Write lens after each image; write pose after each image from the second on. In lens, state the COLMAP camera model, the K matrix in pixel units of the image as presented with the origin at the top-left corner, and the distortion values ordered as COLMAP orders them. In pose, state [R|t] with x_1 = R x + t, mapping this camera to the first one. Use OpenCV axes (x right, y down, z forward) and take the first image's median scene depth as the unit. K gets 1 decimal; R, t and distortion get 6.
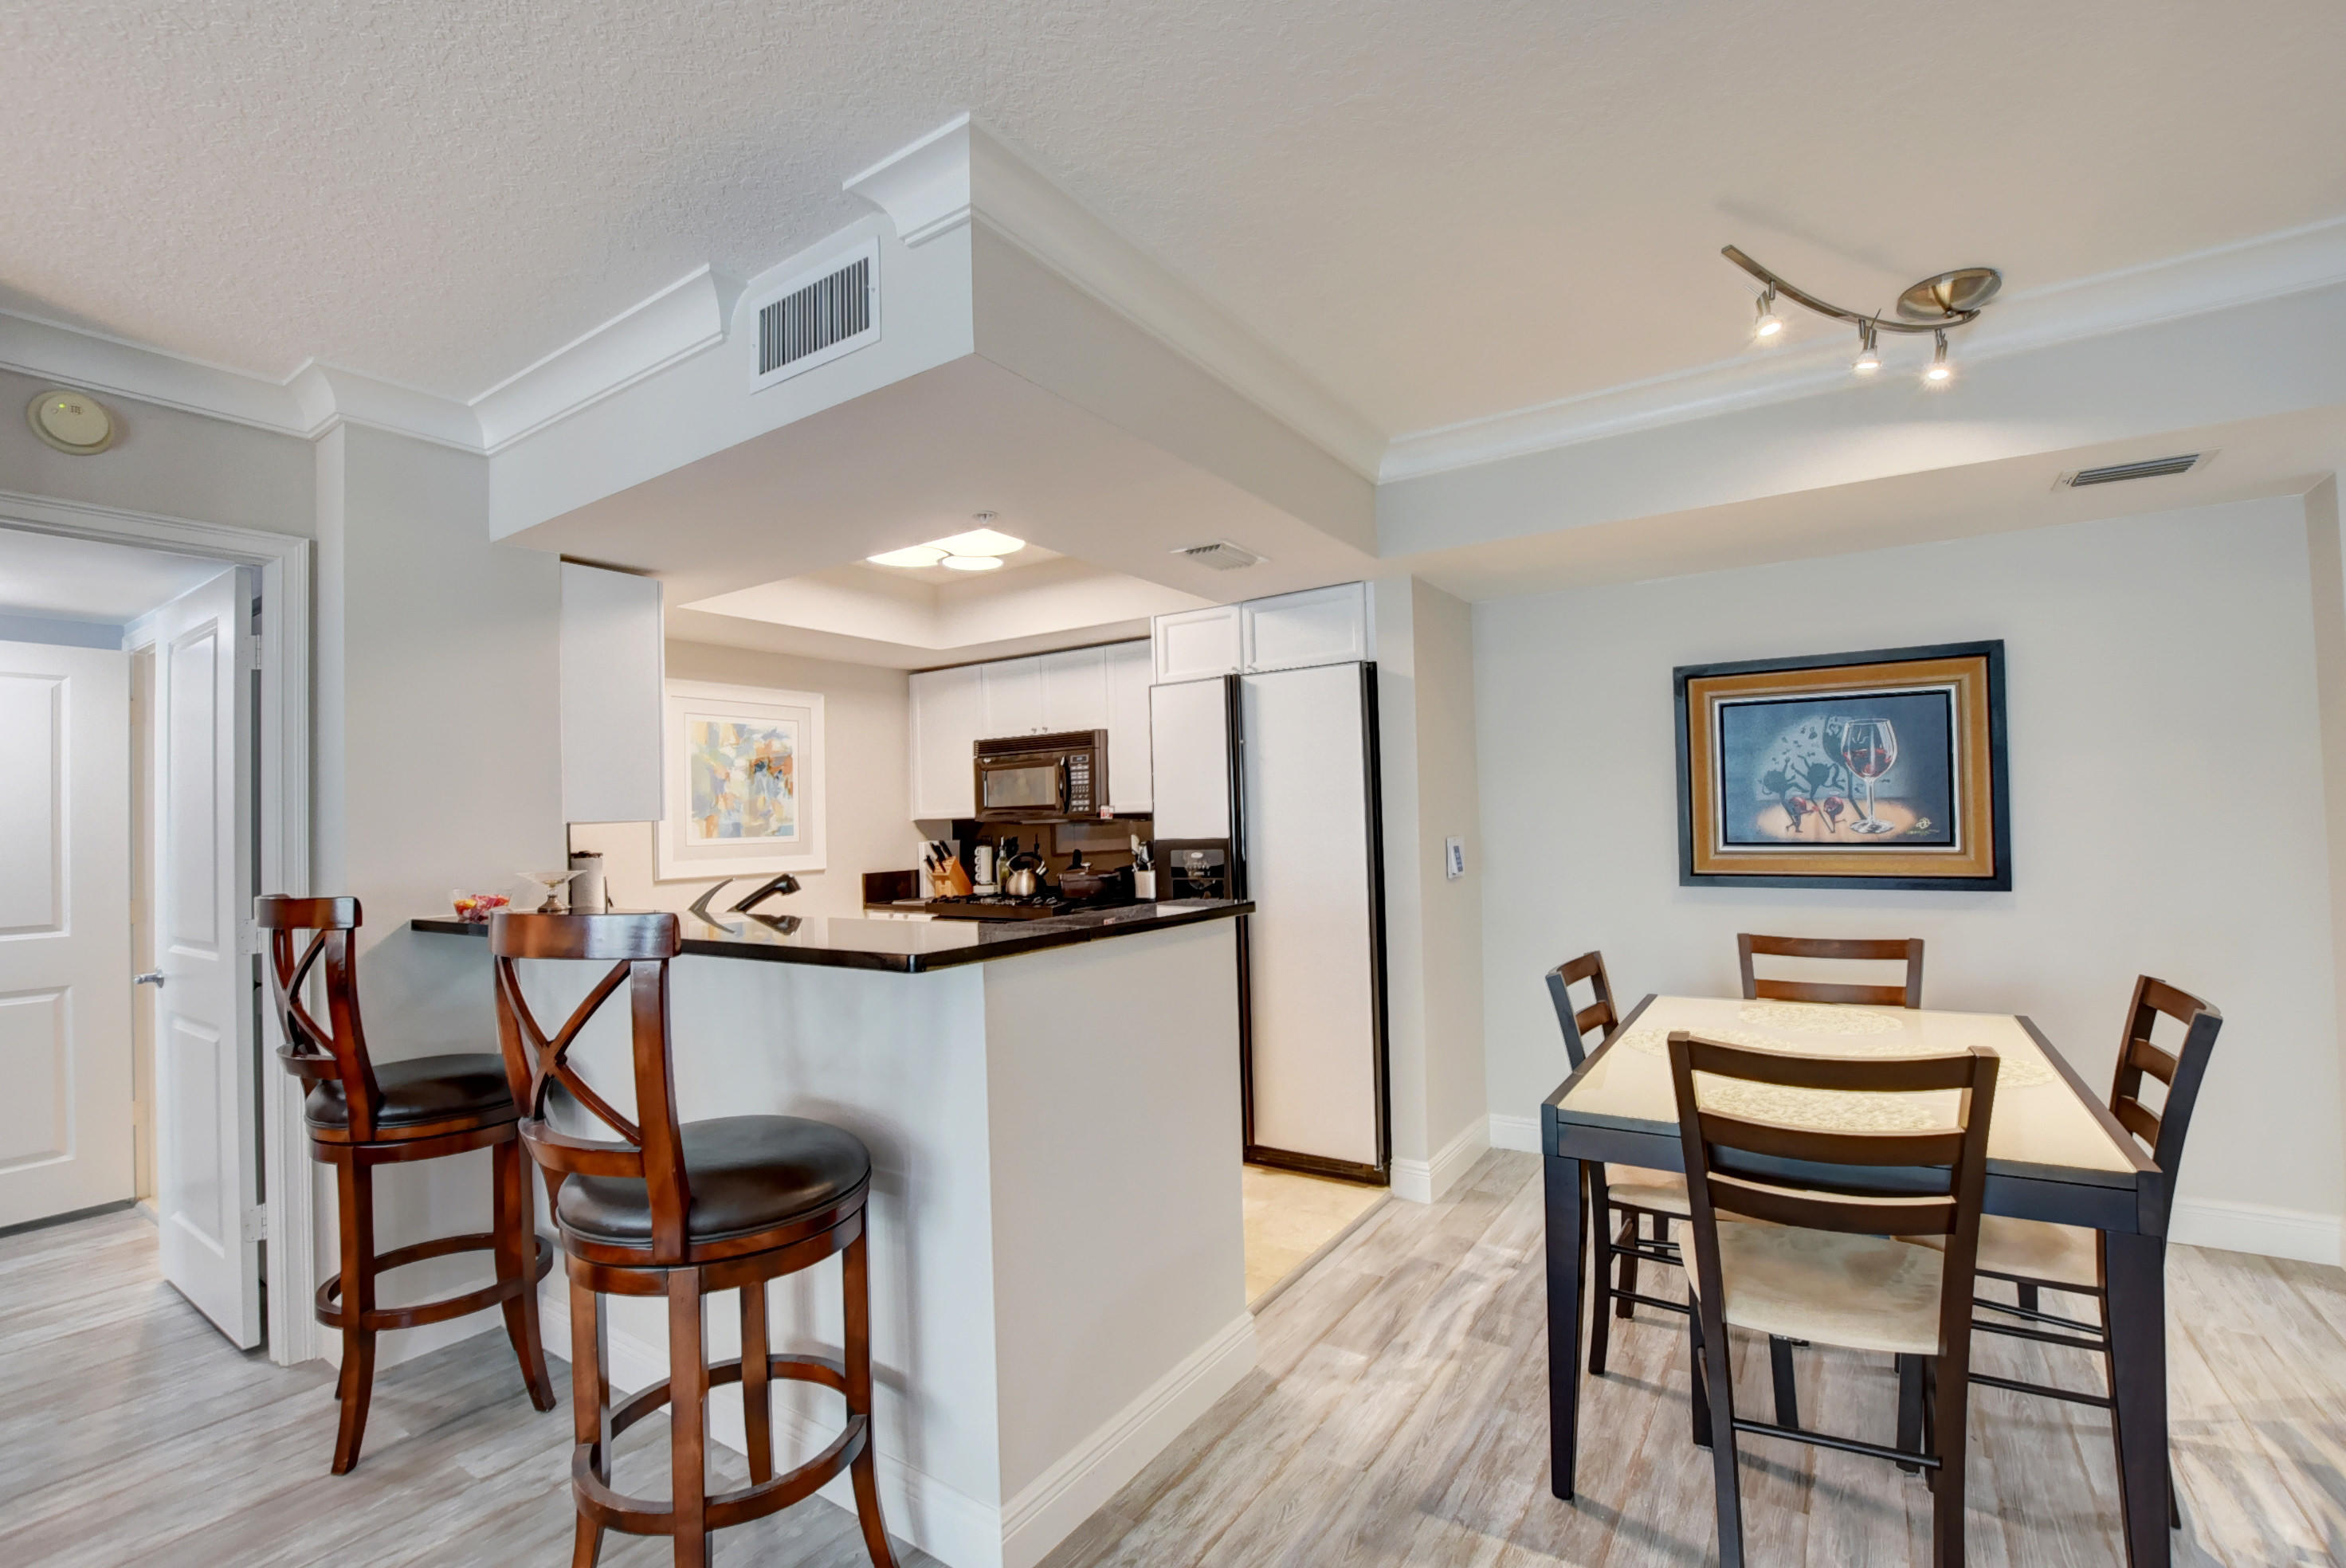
lens RADIAL K [[1040.3, 0, 1177.8], [0, 1040.3, 792.8], [0, 0, 1]] dist [-0.034808, 0.006394]
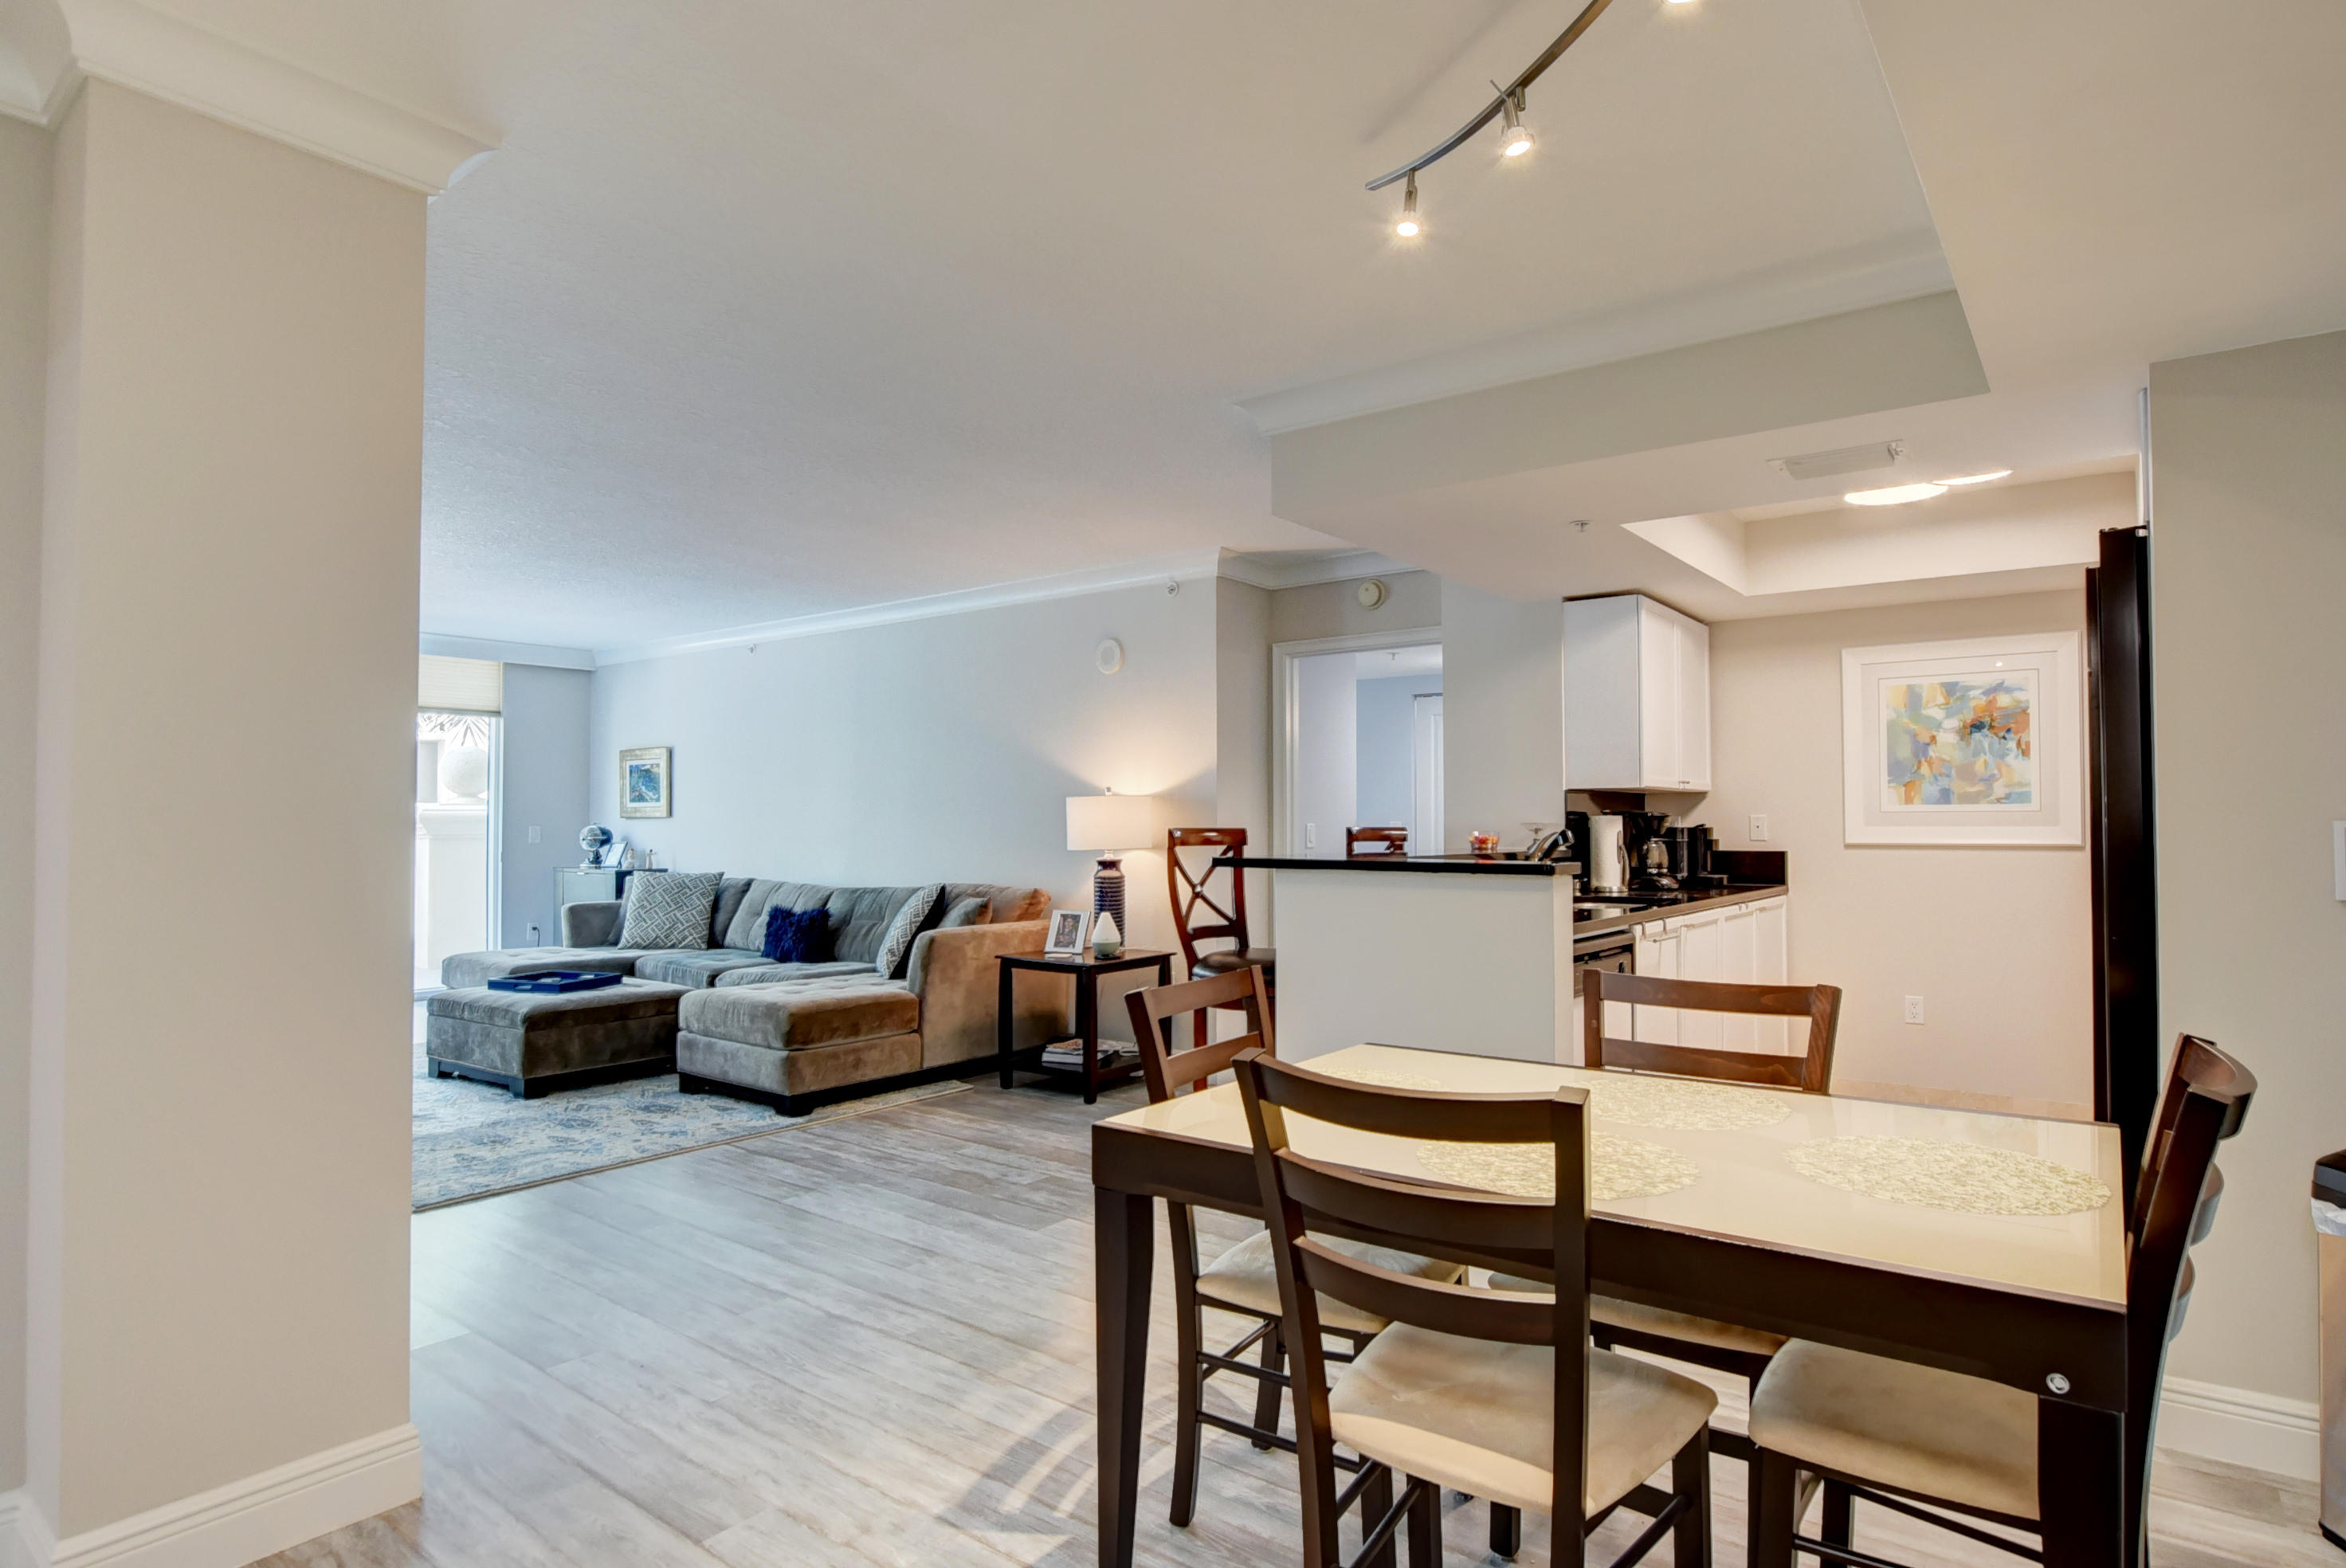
lens RADIAL K [[1247.5, 0, 1168.0], [0, 1247.5, 797.7], [0, 0, 1]] dist [-0.023524, 0.007863]
pose [[-0.077789, 0.009222, -0.996927, 0.864251], [0.029024, 0.999554, 0.006982, 0.010558], [0.996547, -0.028391, -0.078022, 0.449490]]
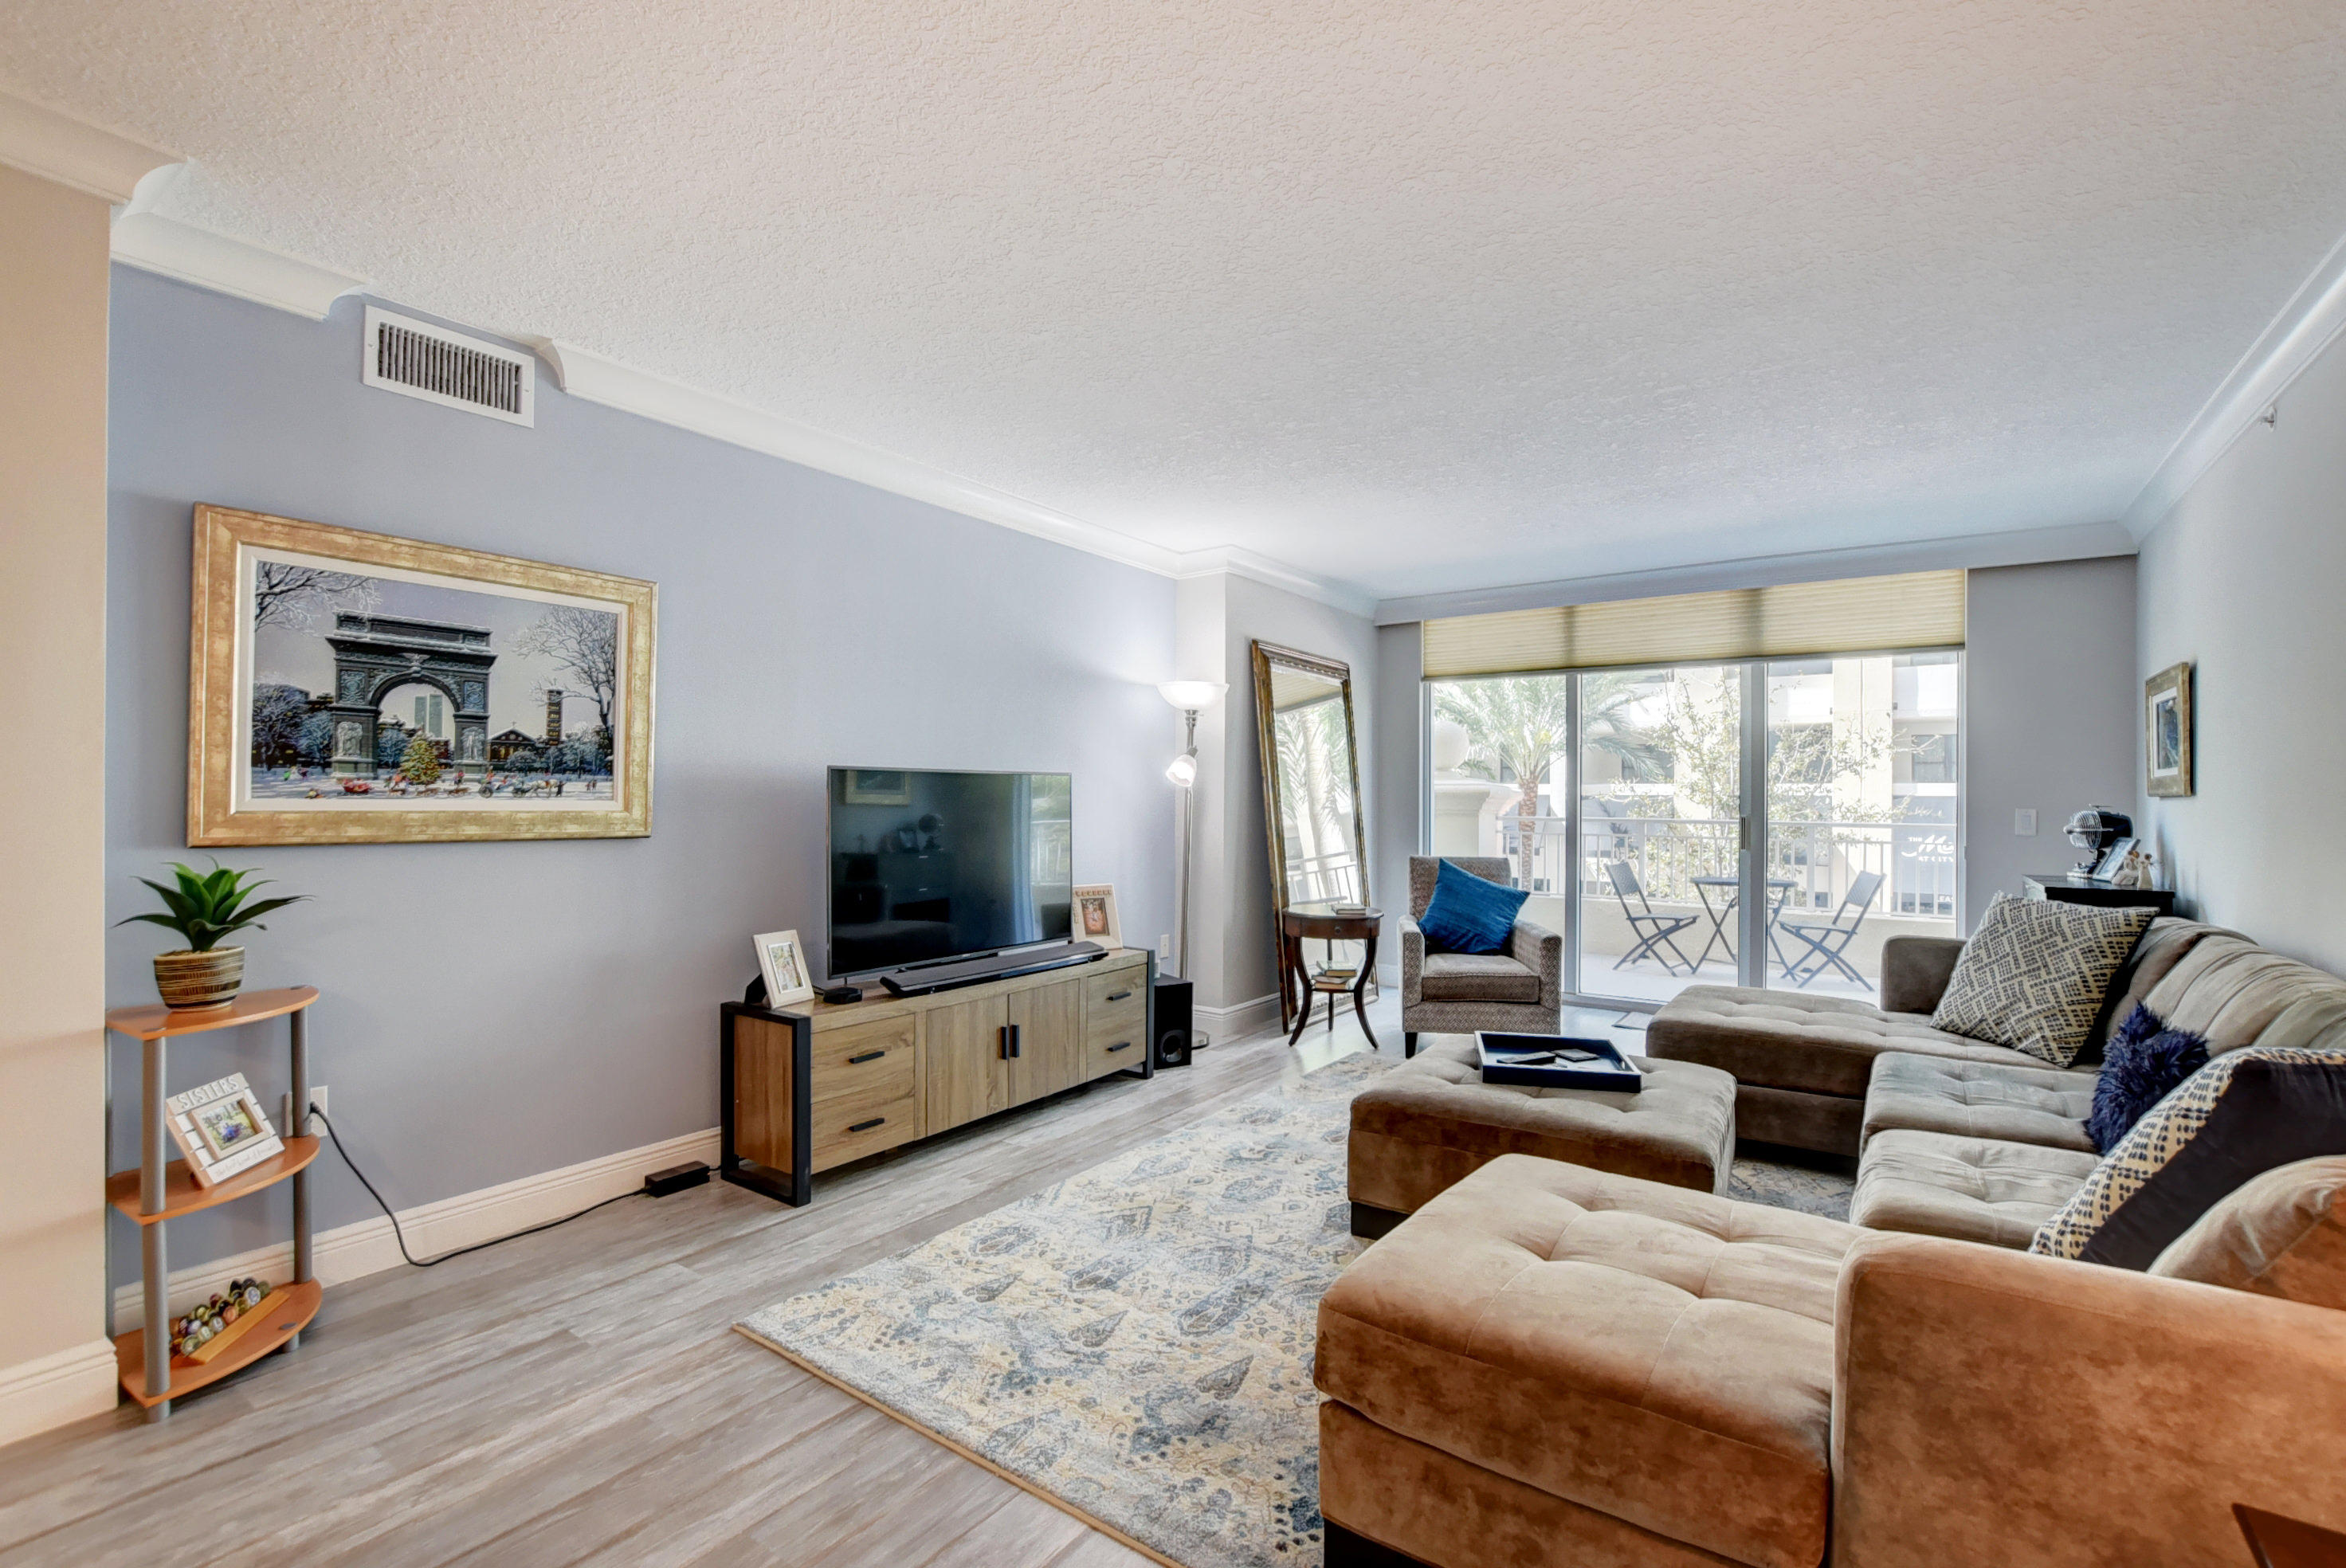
lens RADIAL K [[1040.3, 0, 1180.1], [0, 1040.3, 803.0], [0, 0, 1]] dist [-0.034808, 0.006394]
pose [[-0.999453, 0.022269, 0.024467, -0.356549], [0.021756, 0.999542, -0.021030, 0.042147], [-0.024924, -0.020486, -0.999479, 0.360559]]
